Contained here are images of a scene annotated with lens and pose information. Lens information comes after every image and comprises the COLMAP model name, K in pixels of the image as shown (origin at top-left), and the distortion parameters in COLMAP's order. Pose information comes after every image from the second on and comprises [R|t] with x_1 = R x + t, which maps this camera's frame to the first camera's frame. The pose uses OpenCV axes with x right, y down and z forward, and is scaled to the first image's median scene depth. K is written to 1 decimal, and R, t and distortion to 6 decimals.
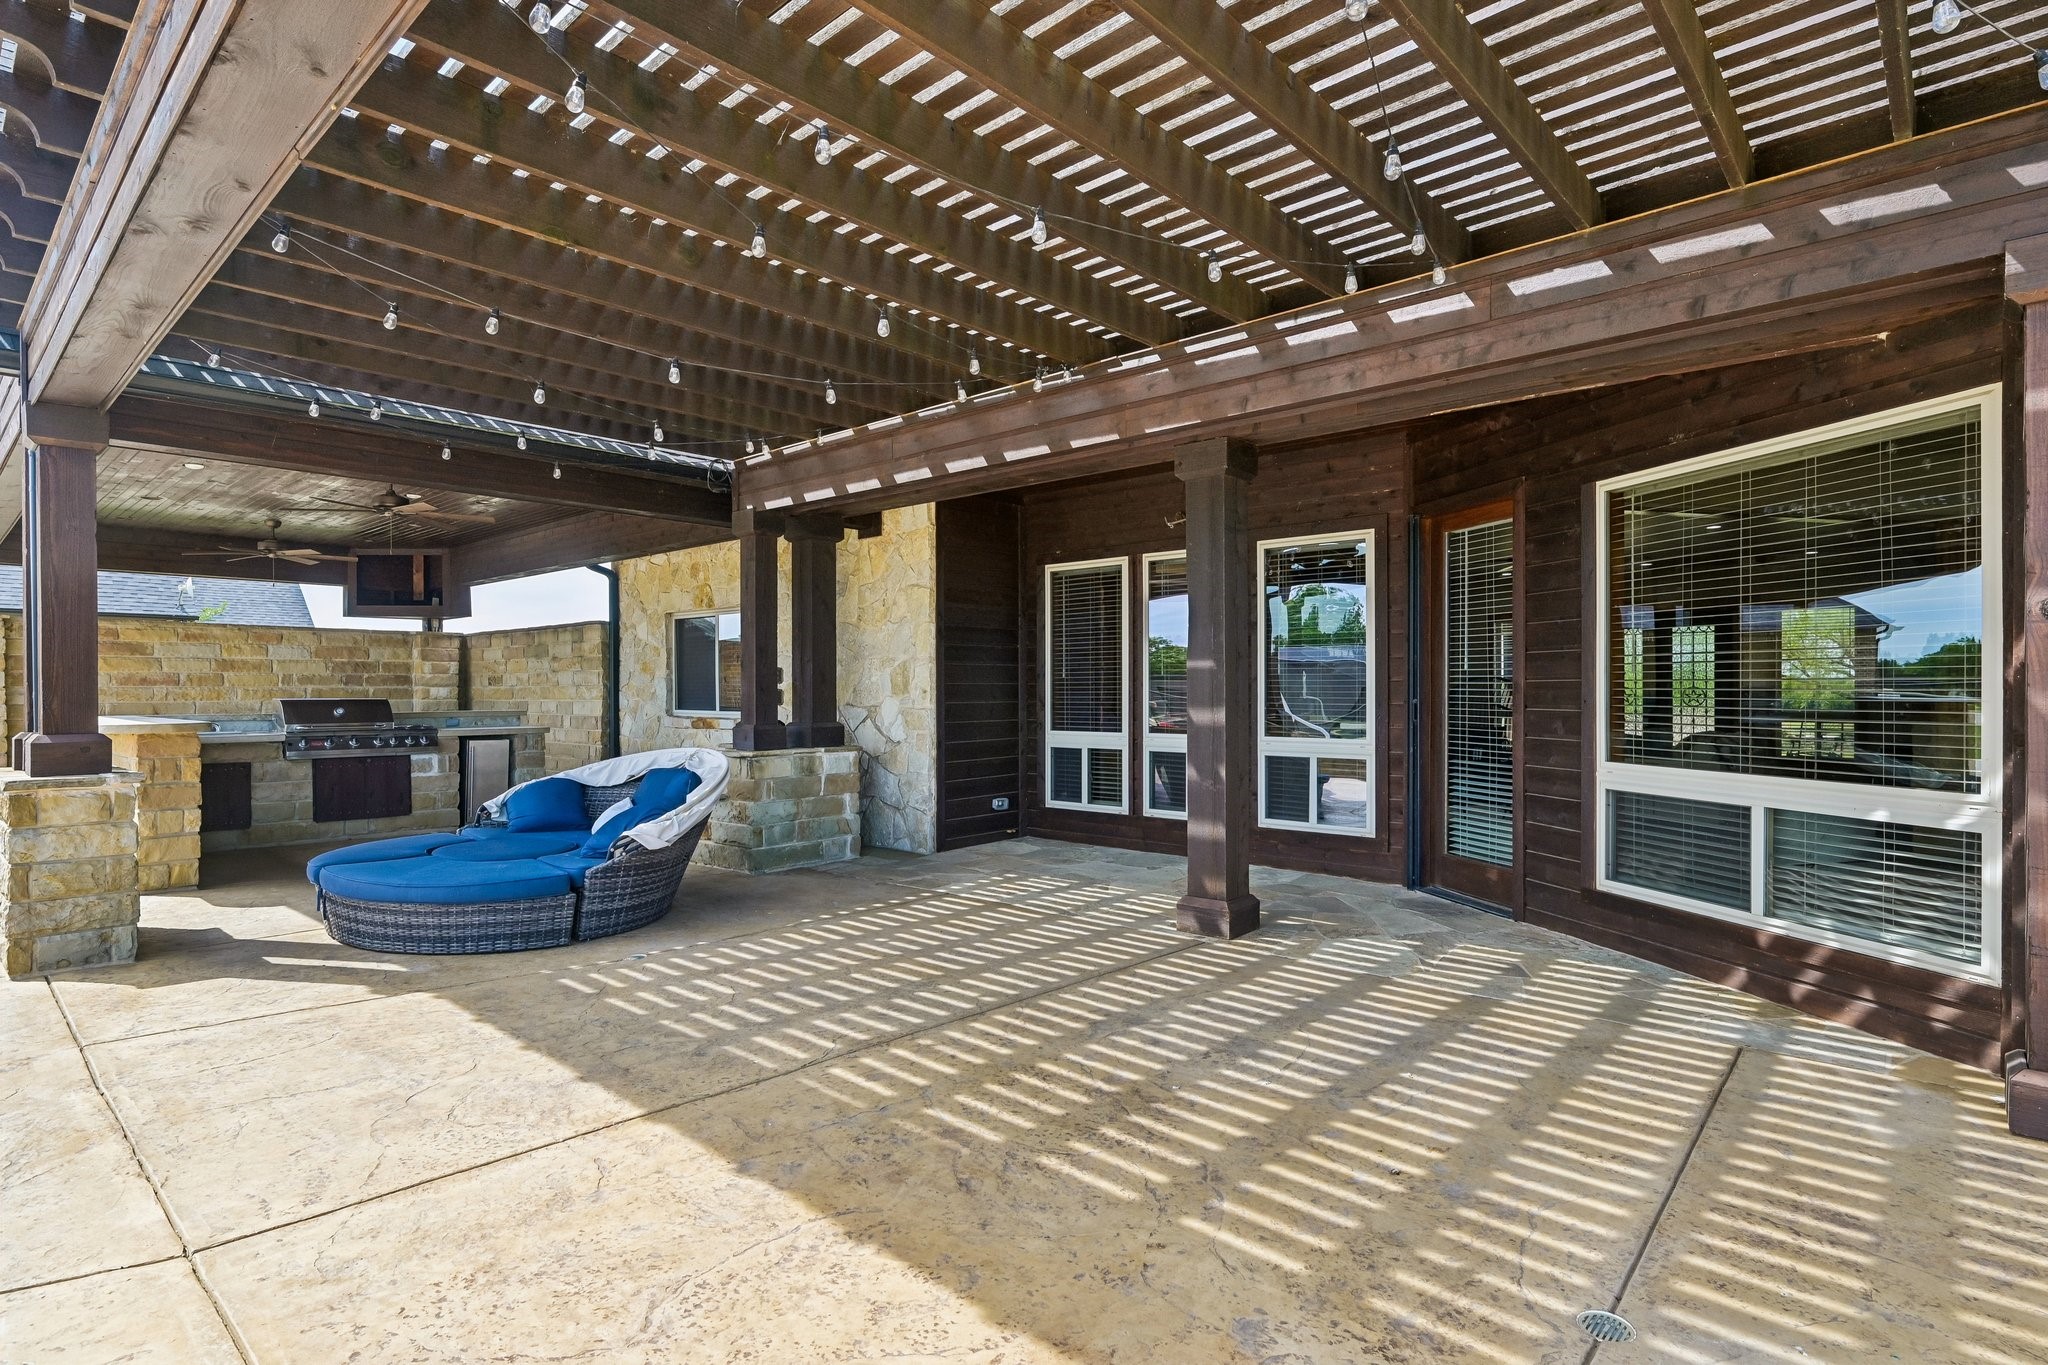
lens RADIAL K [[1033.4, 0, 1022.4], [0, 1033.4, 691.0], [0, 0, 1]] dist [-0.003887, 0.000008]
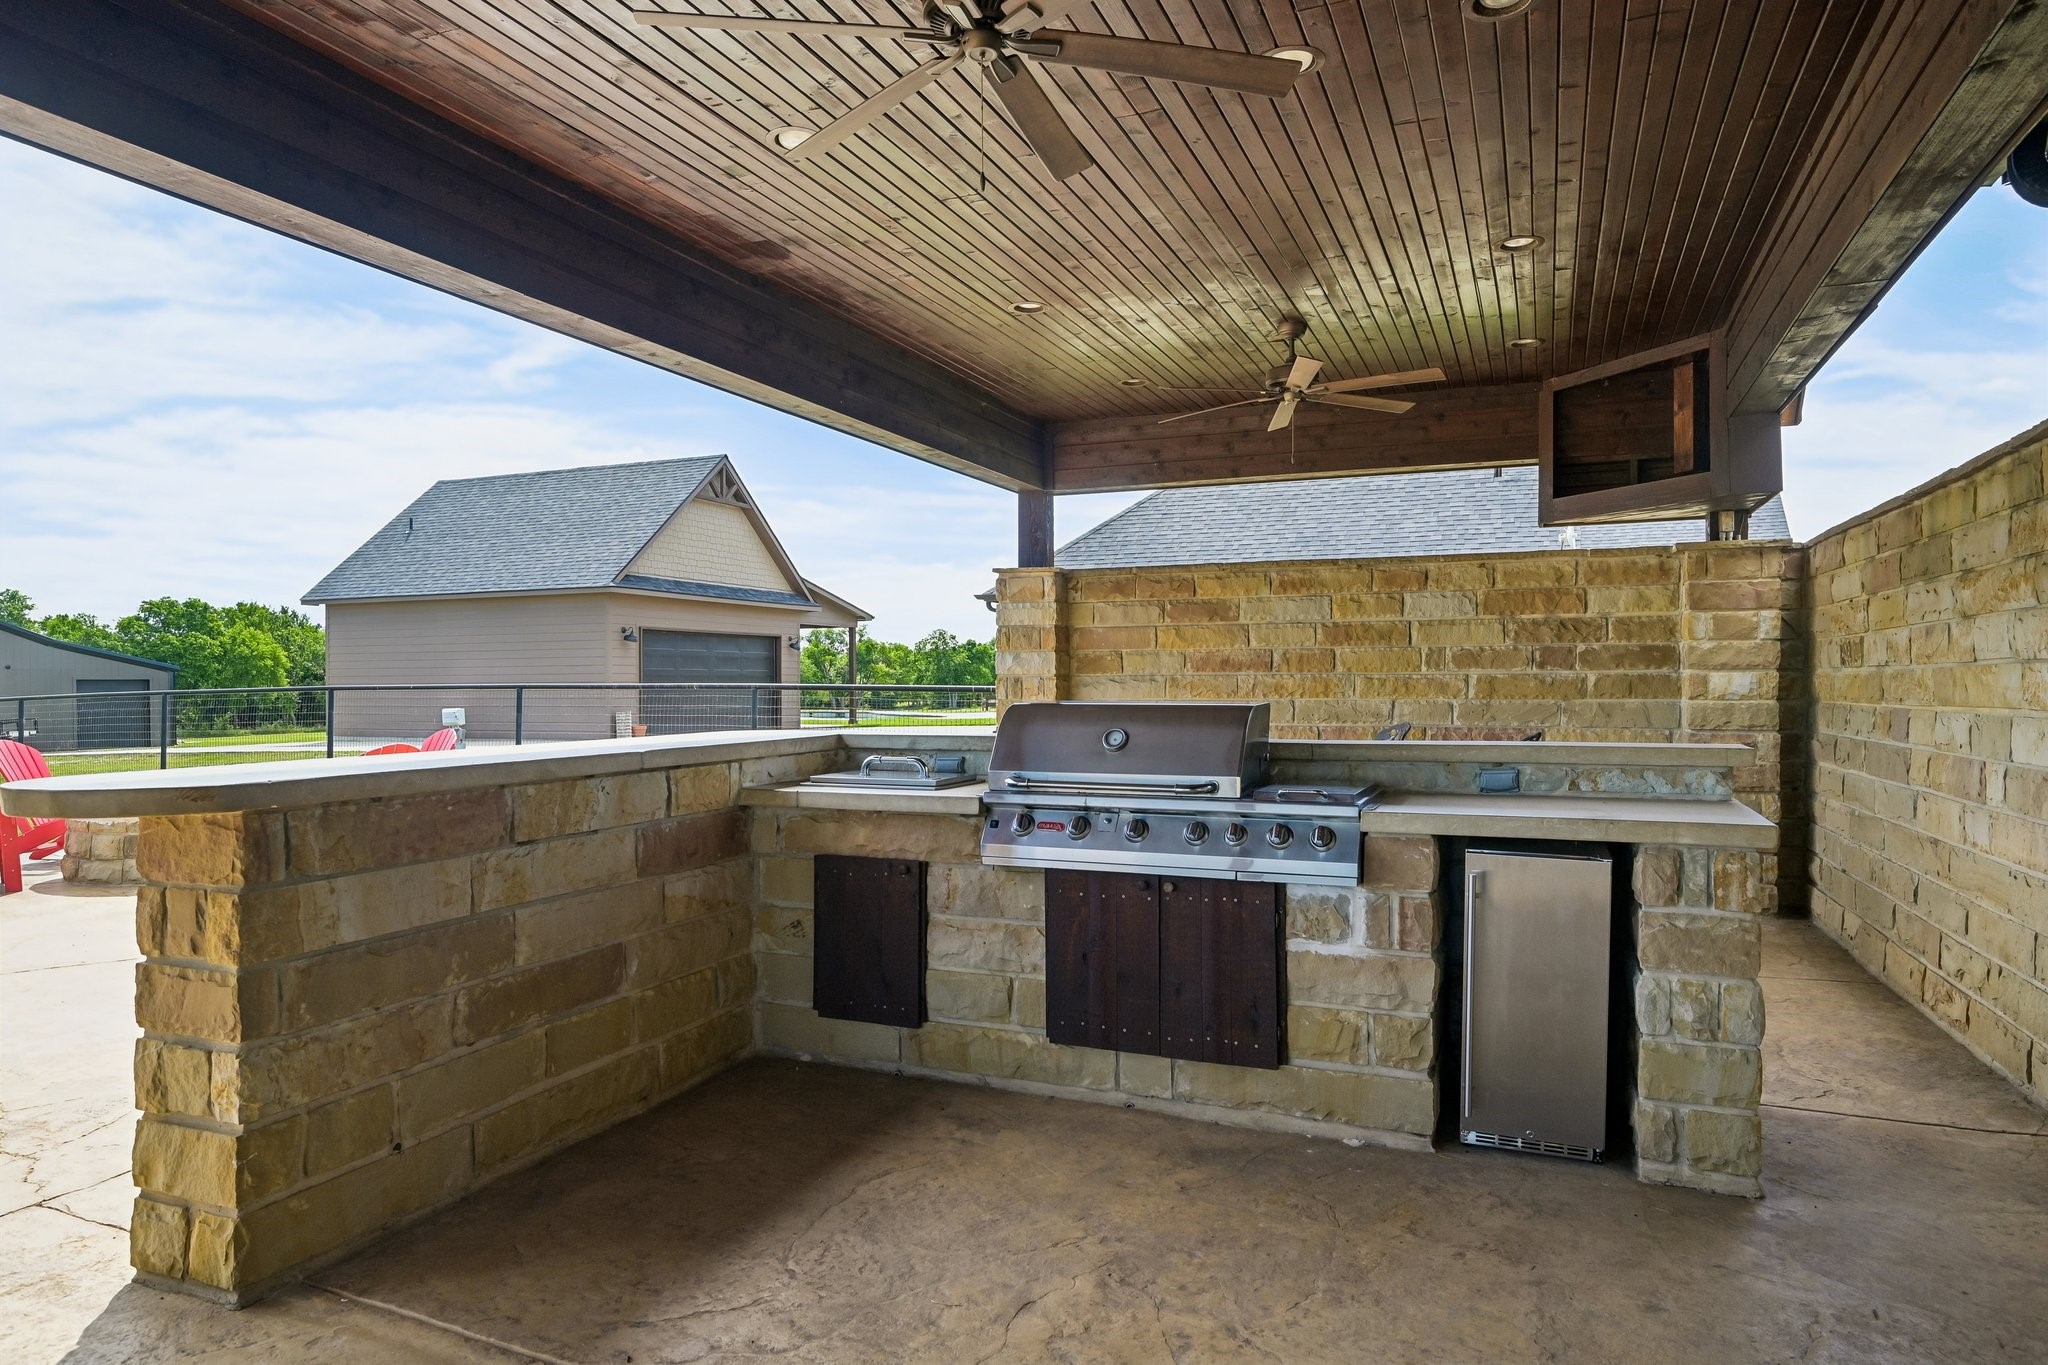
lens RADIAL K [[1271.3, 0, 1020.3], [0, 1271.3, 683.4], [0, 0, 1]] dist [0.000629, -0.001431]
pose [[0.335205, 0.002207, -0.942143, -0.191702], [0.002682, 0.999991, 0.003296, -0.001234], [0.942141, -0.003632, 0.335196, 0.612566]]
